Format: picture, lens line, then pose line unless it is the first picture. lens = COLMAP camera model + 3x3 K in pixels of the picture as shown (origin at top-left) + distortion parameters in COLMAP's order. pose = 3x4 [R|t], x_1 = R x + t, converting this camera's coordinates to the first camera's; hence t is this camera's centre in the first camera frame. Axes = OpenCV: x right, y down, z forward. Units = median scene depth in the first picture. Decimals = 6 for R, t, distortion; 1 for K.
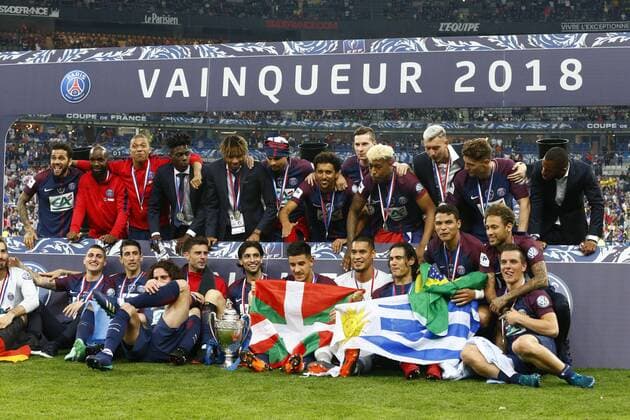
lens RADIAL K [[4564.9, 0, 315.0], [0, 4564.9, 210.0], [0, 0, 1]] dist [12.075651, 3.786258]
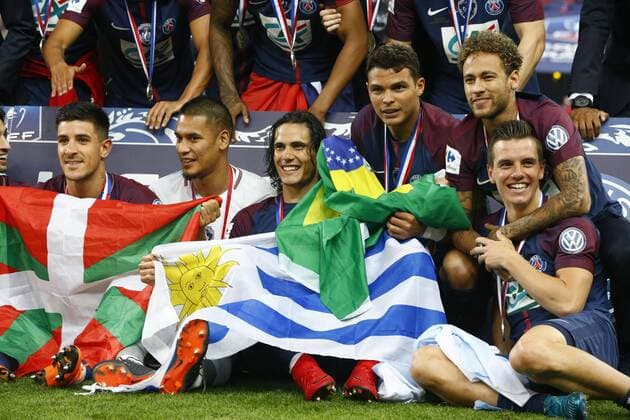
lens RADIAL K [[4614.8, 0, 315.0], [0, 4614.8, 210.0], [0, 0, 1]] dist [-0.330078, -27.041780]
pose [[0.999567, 0.013443, -0.026191, 0.032809], [-0.012611, 0.999418, 0.031695, 0.002384], [0.026602, -0.031351, 0.999154, 0.535883]]
